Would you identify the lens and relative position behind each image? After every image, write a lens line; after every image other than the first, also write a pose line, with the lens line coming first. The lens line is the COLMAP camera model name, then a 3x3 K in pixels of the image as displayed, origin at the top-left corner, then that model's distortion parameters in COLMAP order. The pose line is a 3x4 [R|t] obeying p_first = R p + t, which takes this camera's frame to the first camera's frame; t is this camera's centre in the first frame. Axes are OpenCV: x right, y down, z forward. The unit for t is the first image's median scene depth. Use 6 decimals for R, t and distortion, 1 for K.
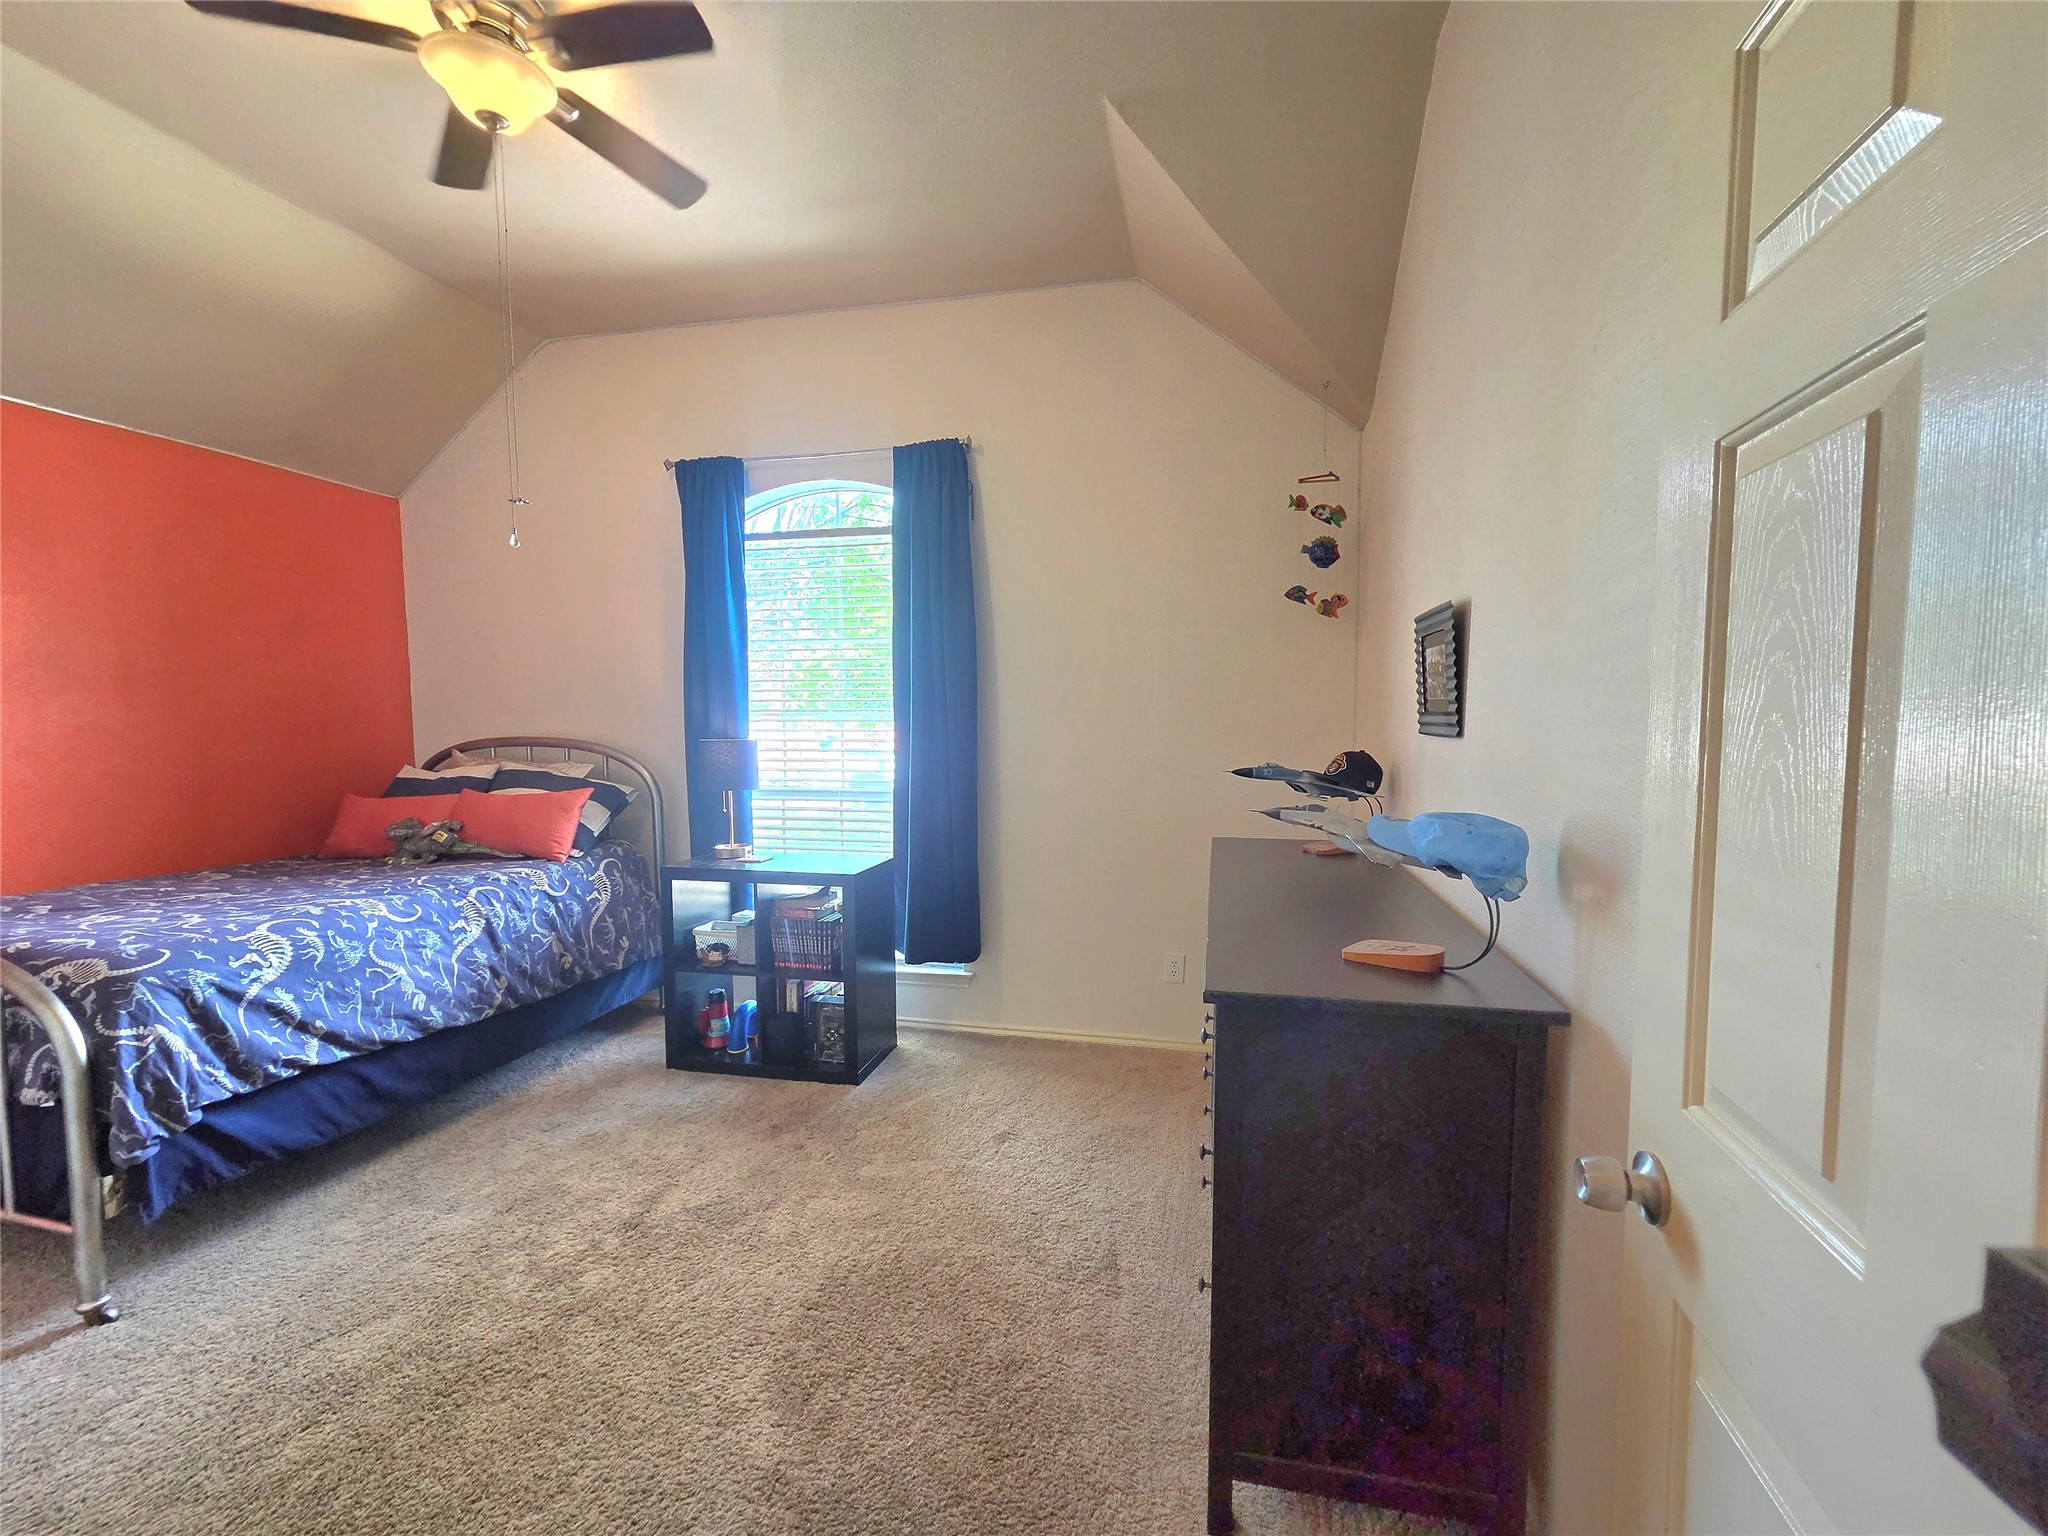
lens RADIAL K [[838.8, 0, 1031.3], [0, 838.8, 773.9], [0, 0, 1]] dist [0.000730, -0.000037]
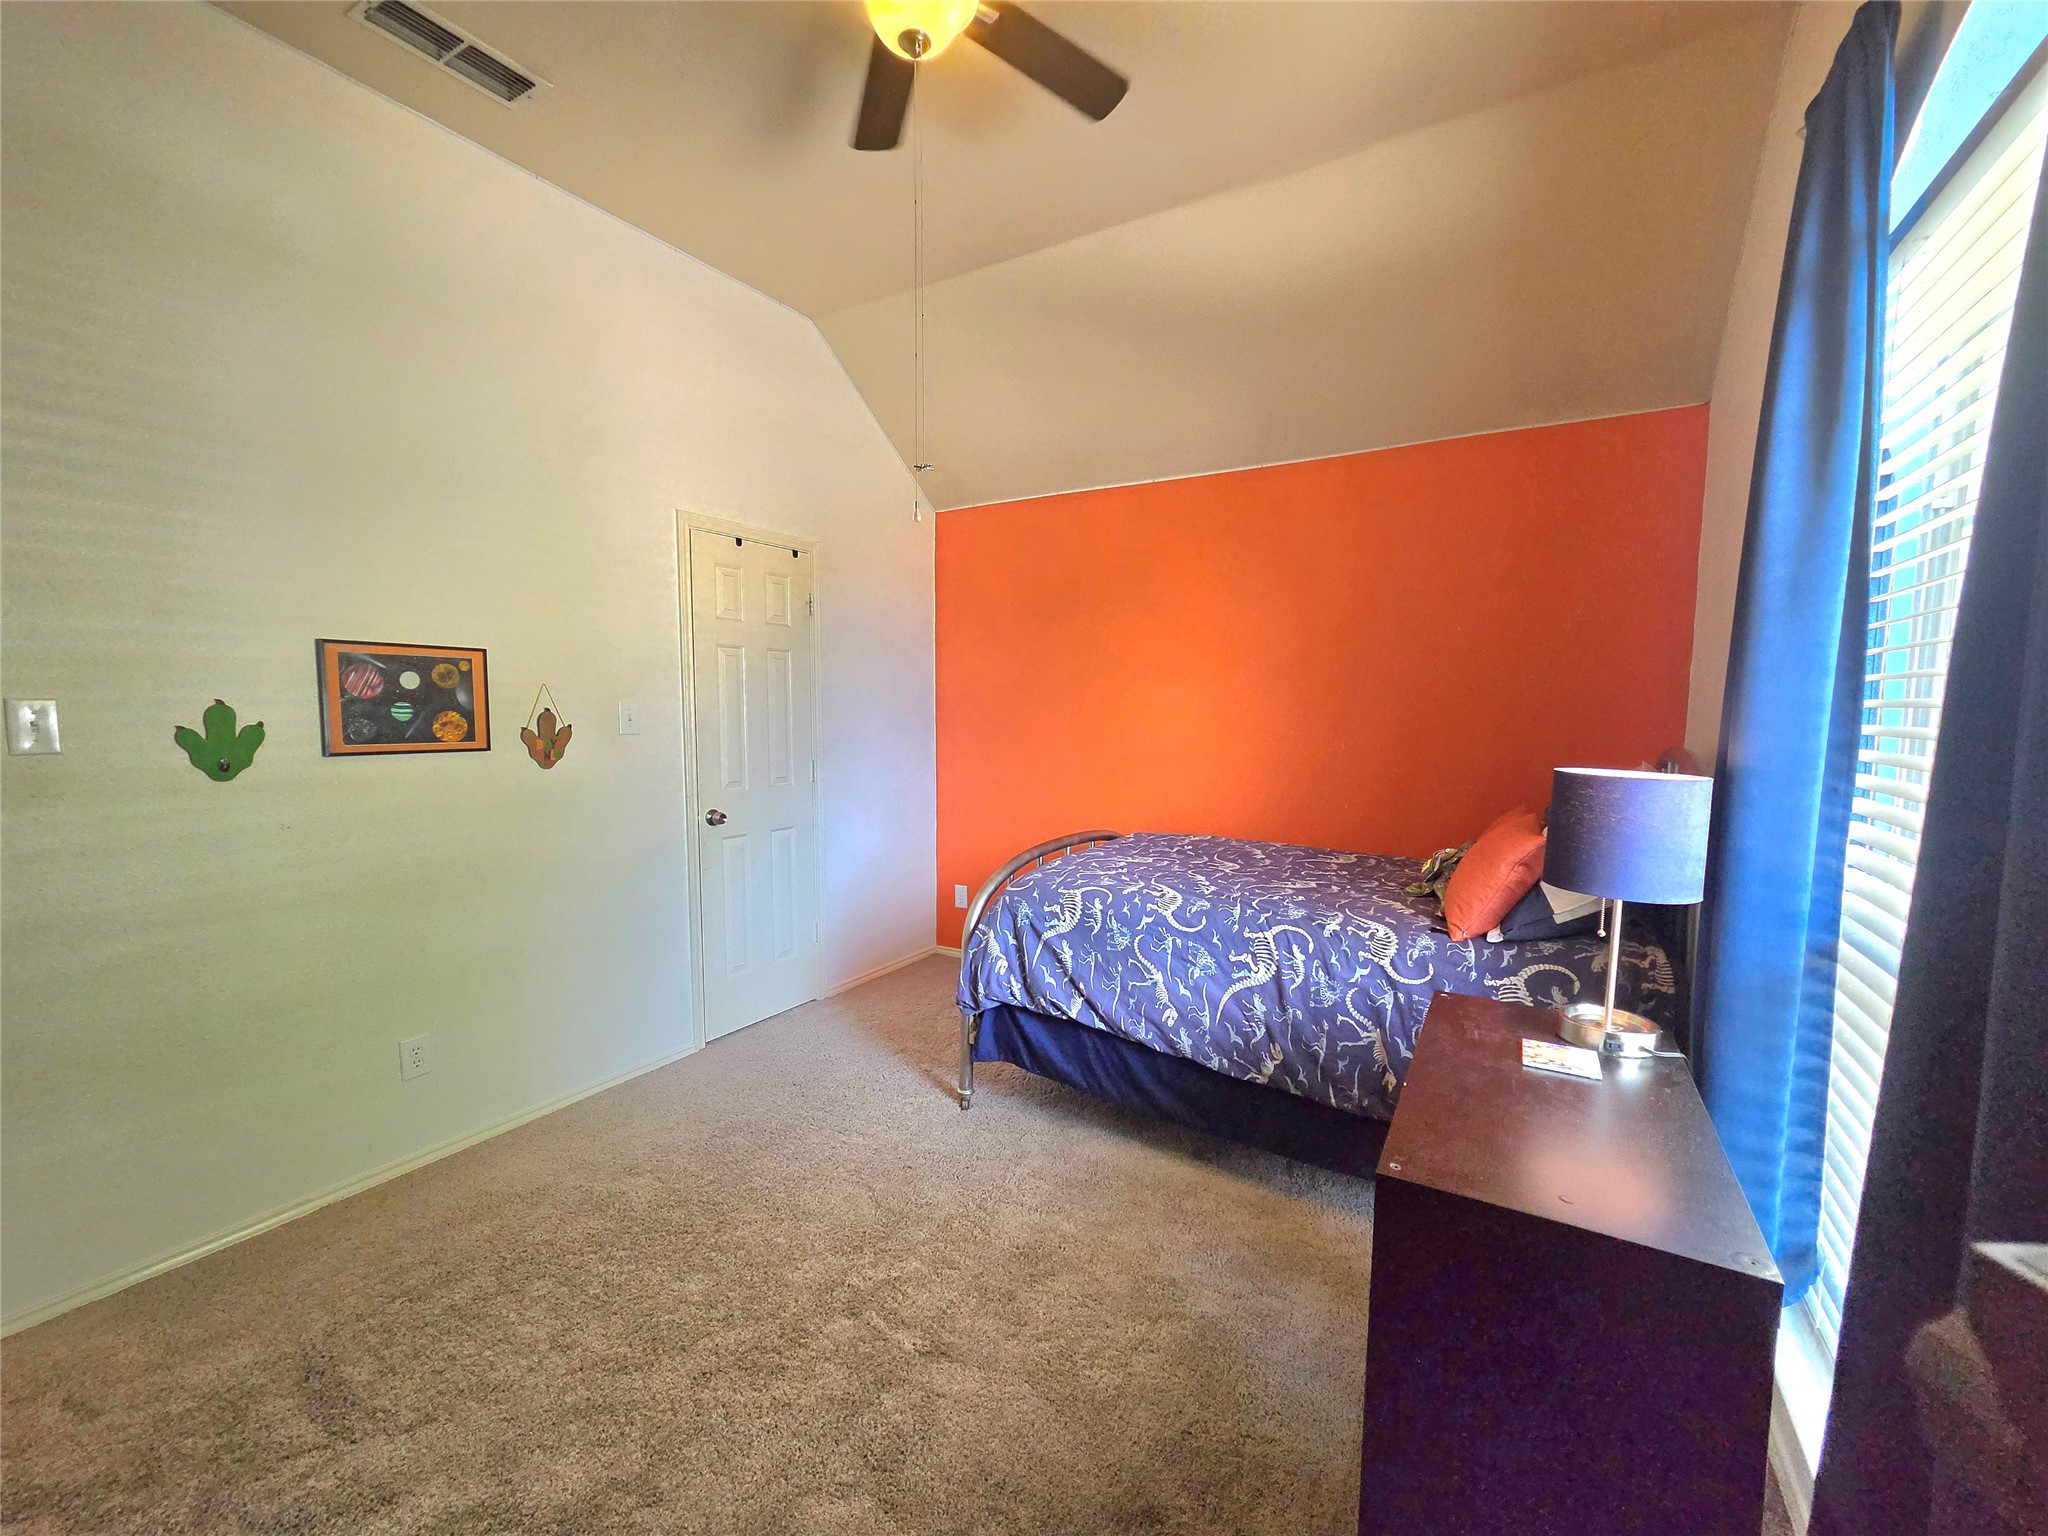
lens RADIAL K [[838.8, 0, 1029.8], [0, 838.8, 772.1], [0, 0, 1]] dist [0.000730, -0.000037]
pose [[-0.301667, 0.086530, -0.949478, 0.179529], [-0.071345, 0.991032, 0.112985, -0.092045], [0.950740, 0.101824, -0.292788, 1.088723]]
